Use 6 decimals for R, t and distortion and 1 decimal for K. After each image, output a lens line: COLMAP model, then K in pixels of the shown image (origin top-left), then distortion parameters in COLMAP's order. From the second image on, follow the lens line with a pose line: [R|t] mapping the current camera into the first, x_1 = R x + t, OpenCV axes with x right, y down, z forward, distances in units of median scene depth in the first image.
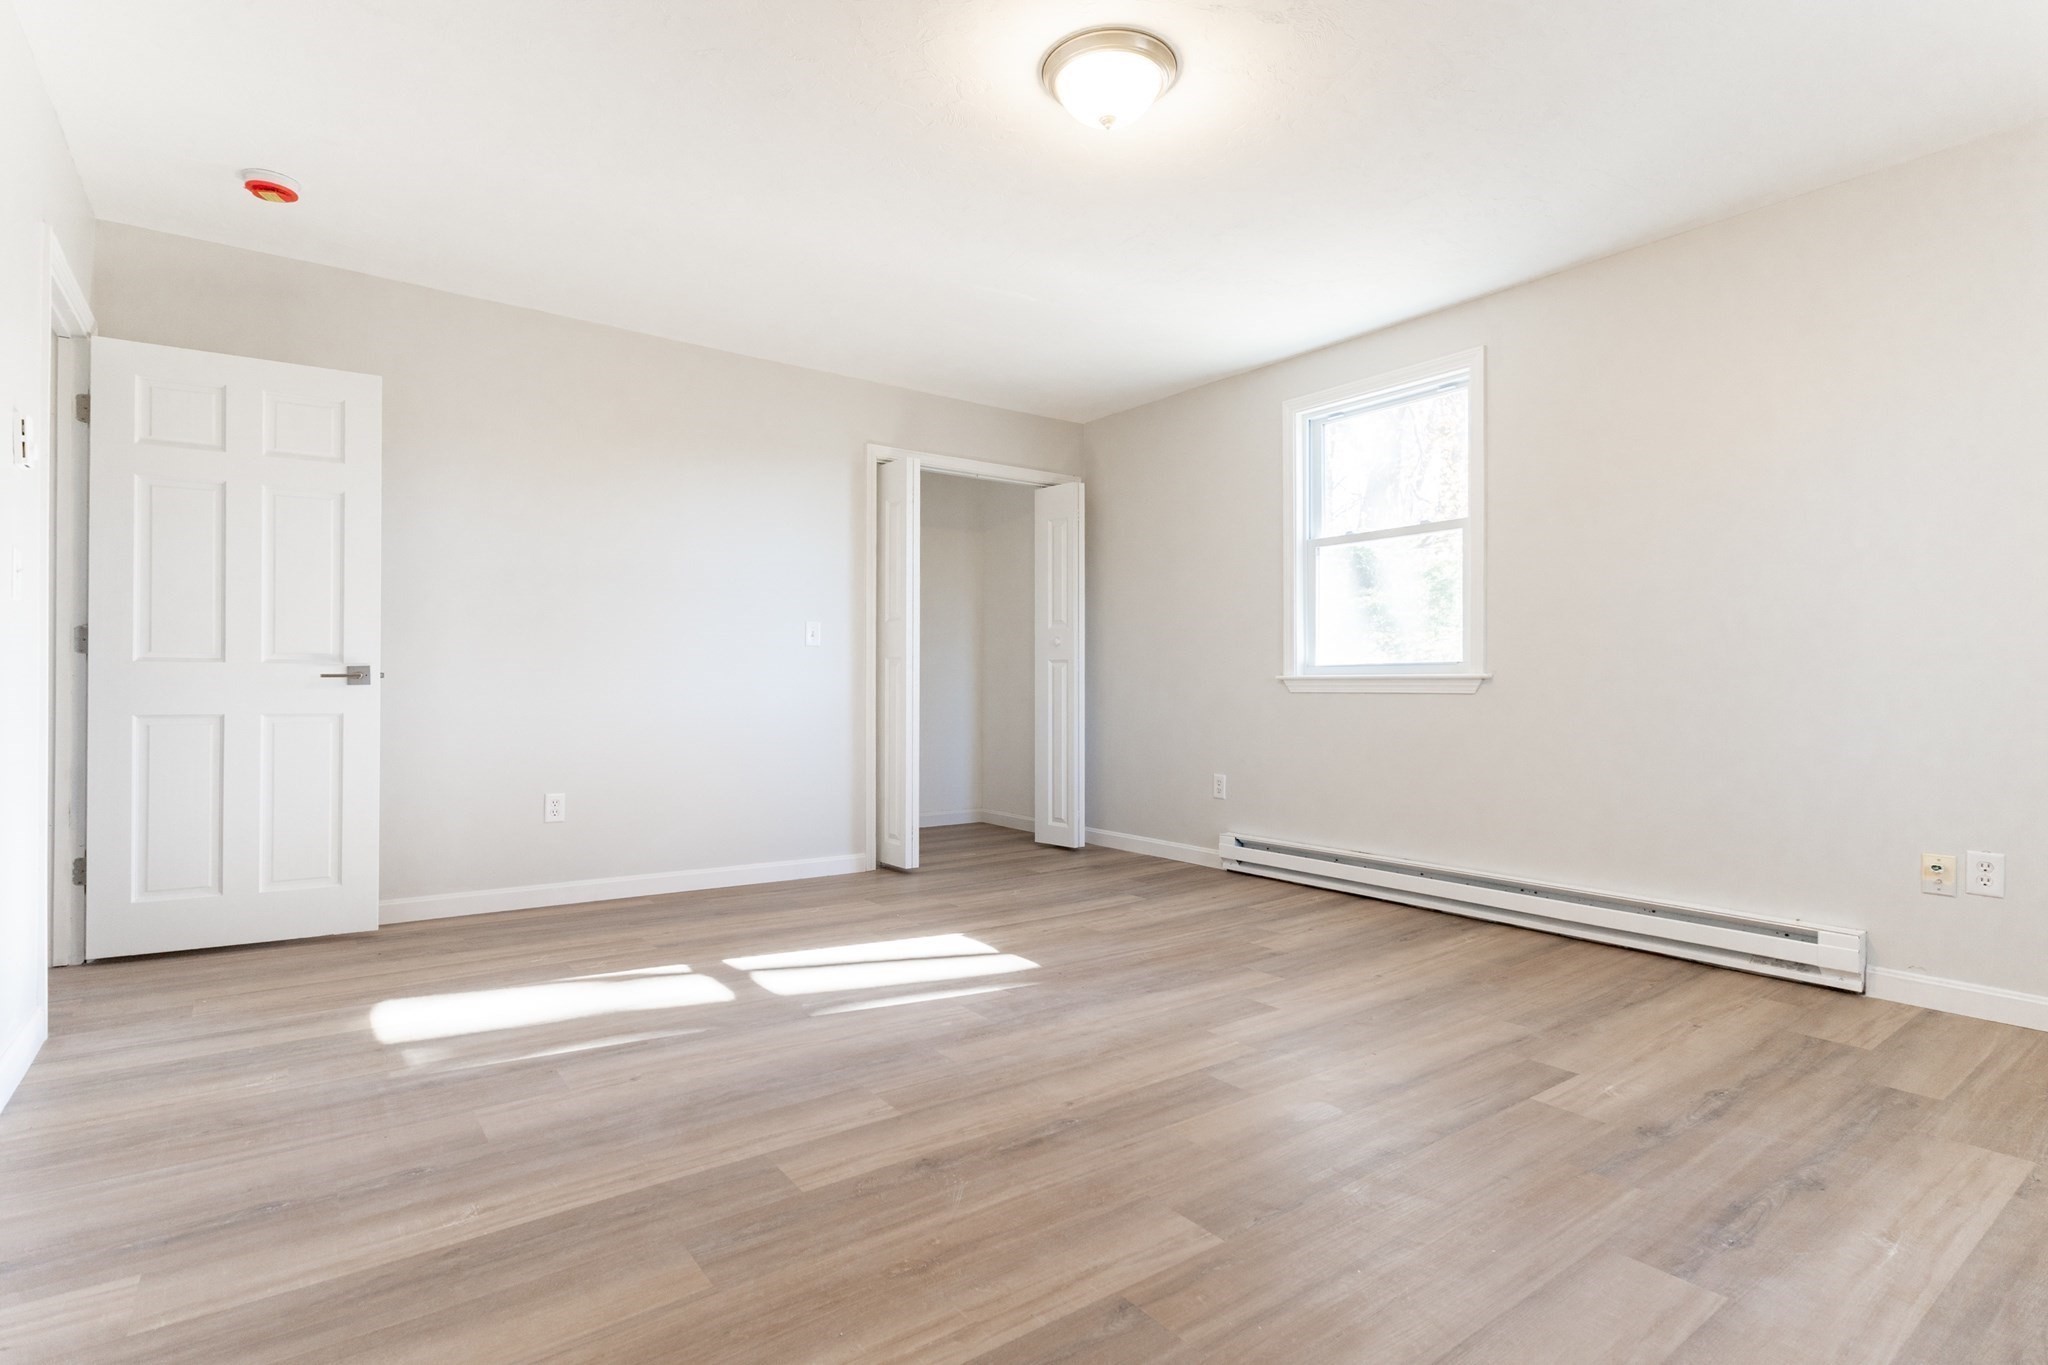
lens RADIAL K [[1000.2, 0, 1062.0], [0, 1000.2, 682.1], [0, 0, 1]] dist [0.001386, -0.000060]
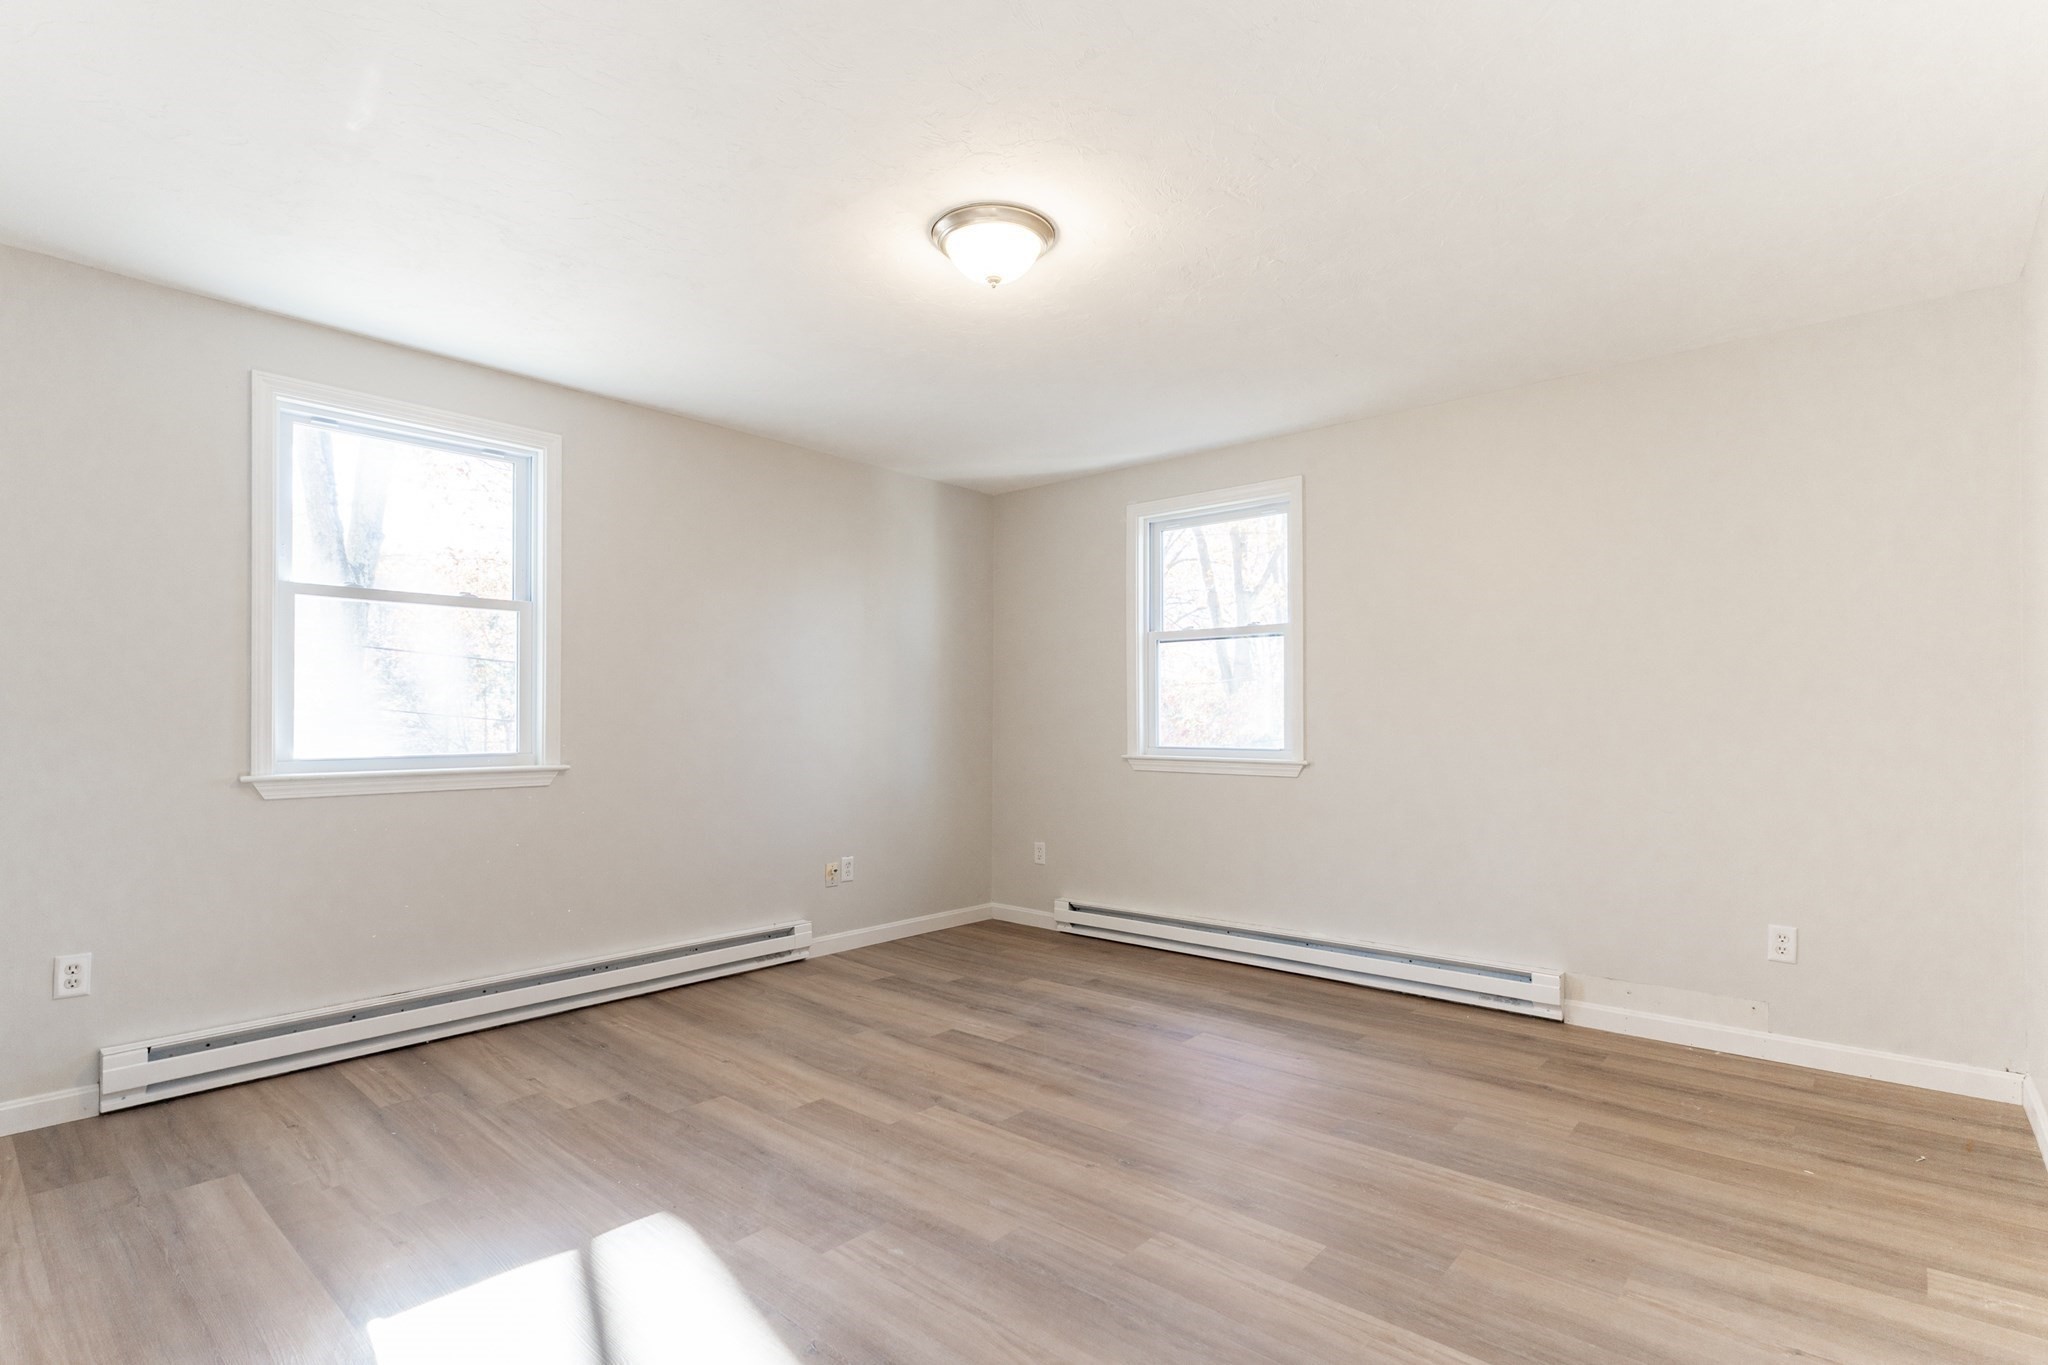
lens RADIAL K [[1006.8, 0, 1001.7], [0, 1006.8, 716.0], [0, 0, 1]] dist [0.001532, 0.000428]
pose [[-0.179649, 0.003293, 0.983725, -0.977515], [-0.002282, 0.999990, -0.003764, -0.083295], [-0.983728, -0.002921, -0.179640, 1.138869]]
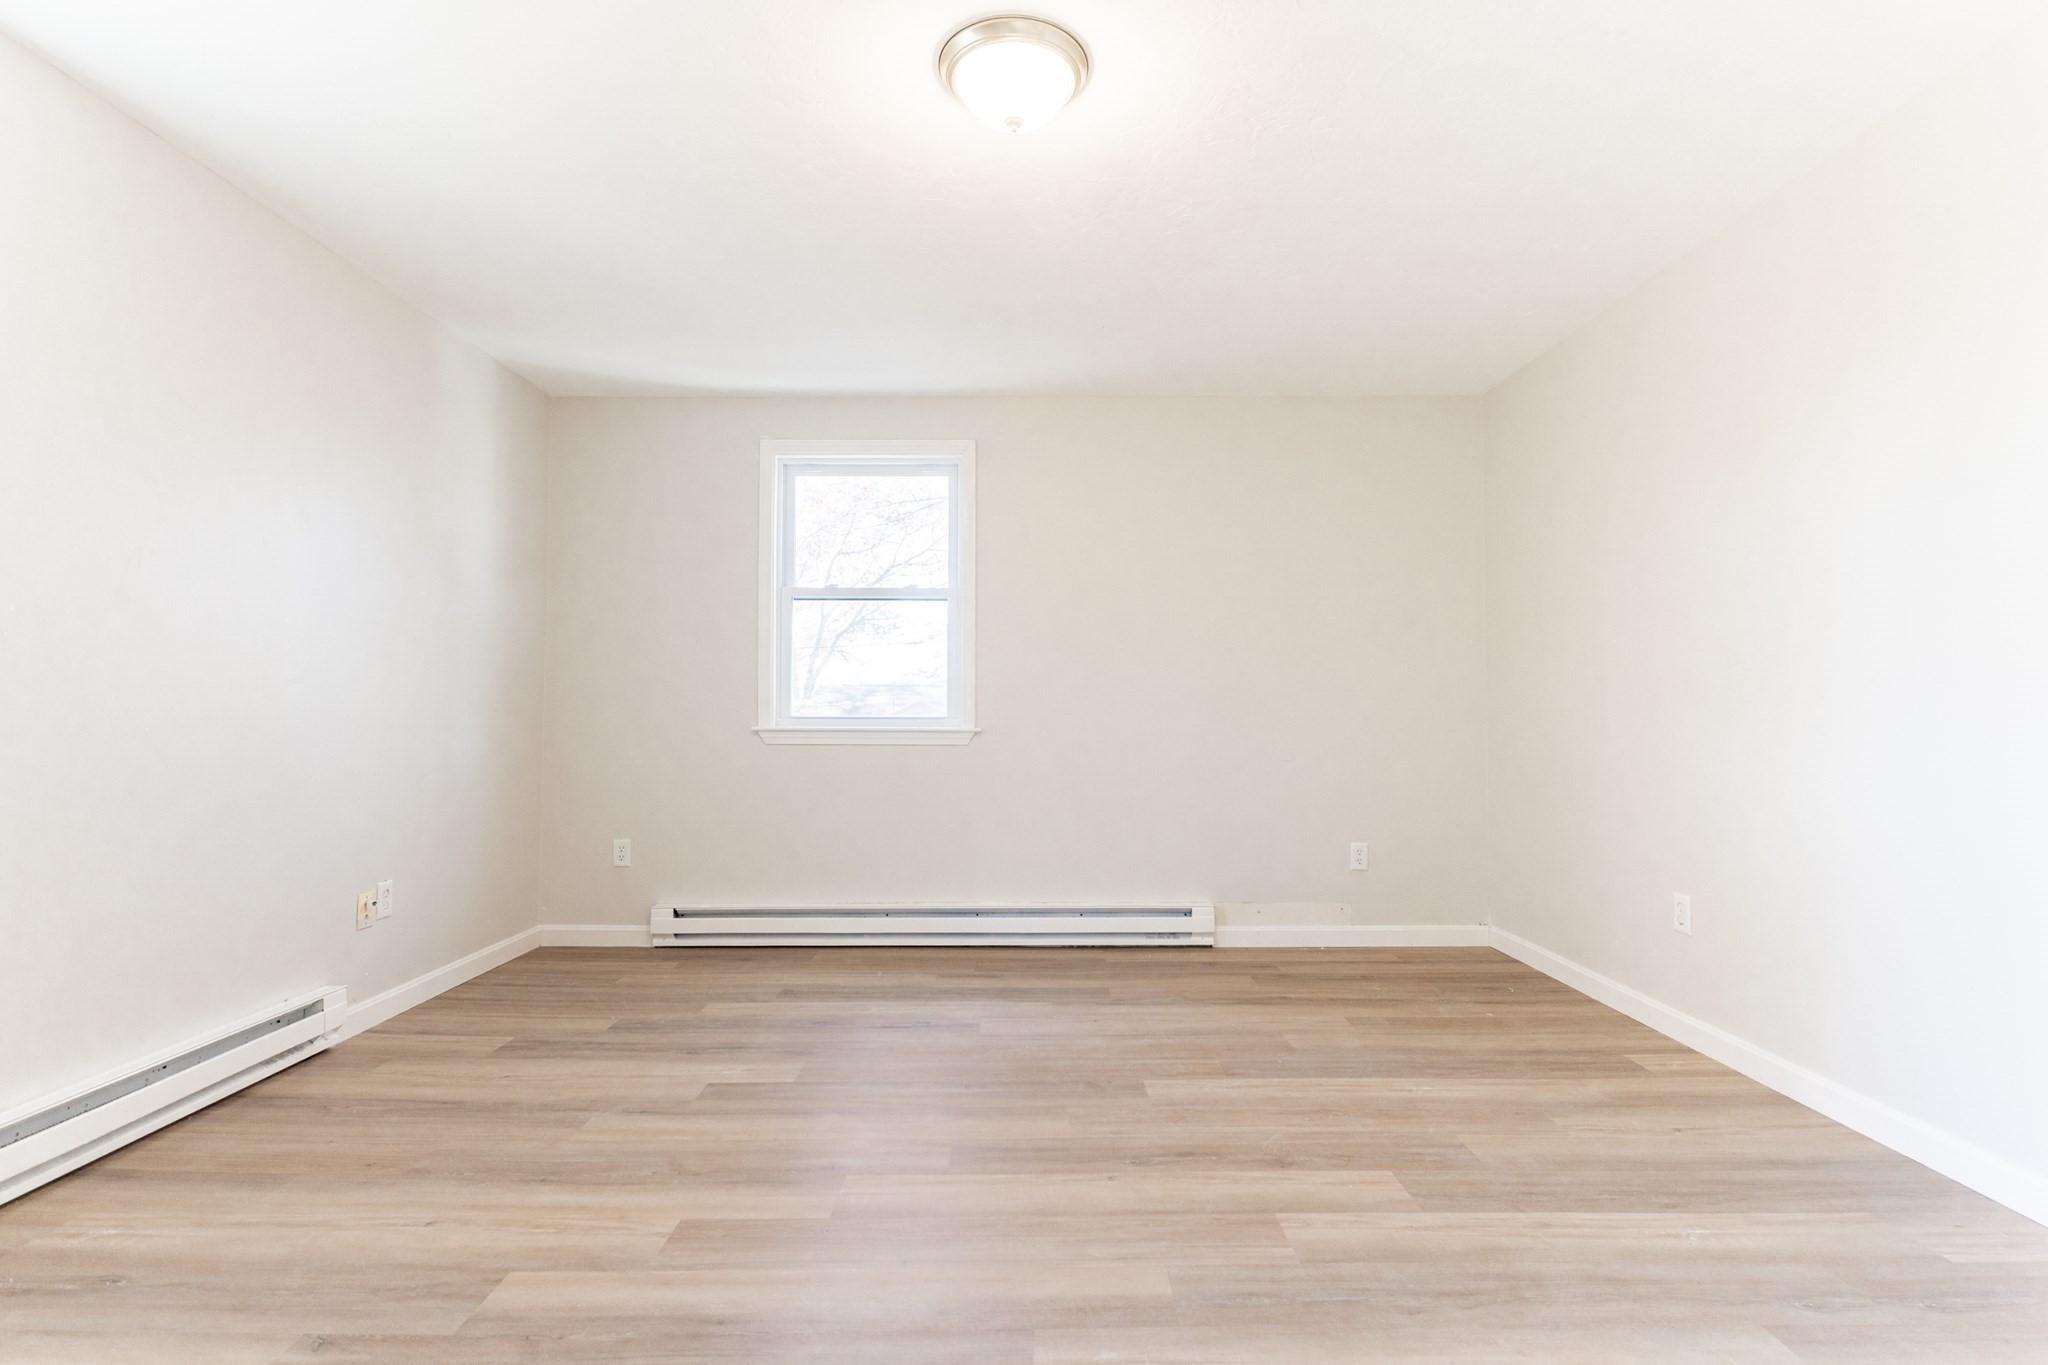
lens RADIAL K [[1000.0, 0, 1045.9], [0, 1000.0, 682.8], [0, 0, 1]] dist [0.001518, -0.000026]
pose [[-0.797654, 0.015615, 0.602913, -0.479730], [-0.003337, 0.999535, -0.030302, -0.038677], [-0.603106, -0.026183, -0.797231, 1.608178]]
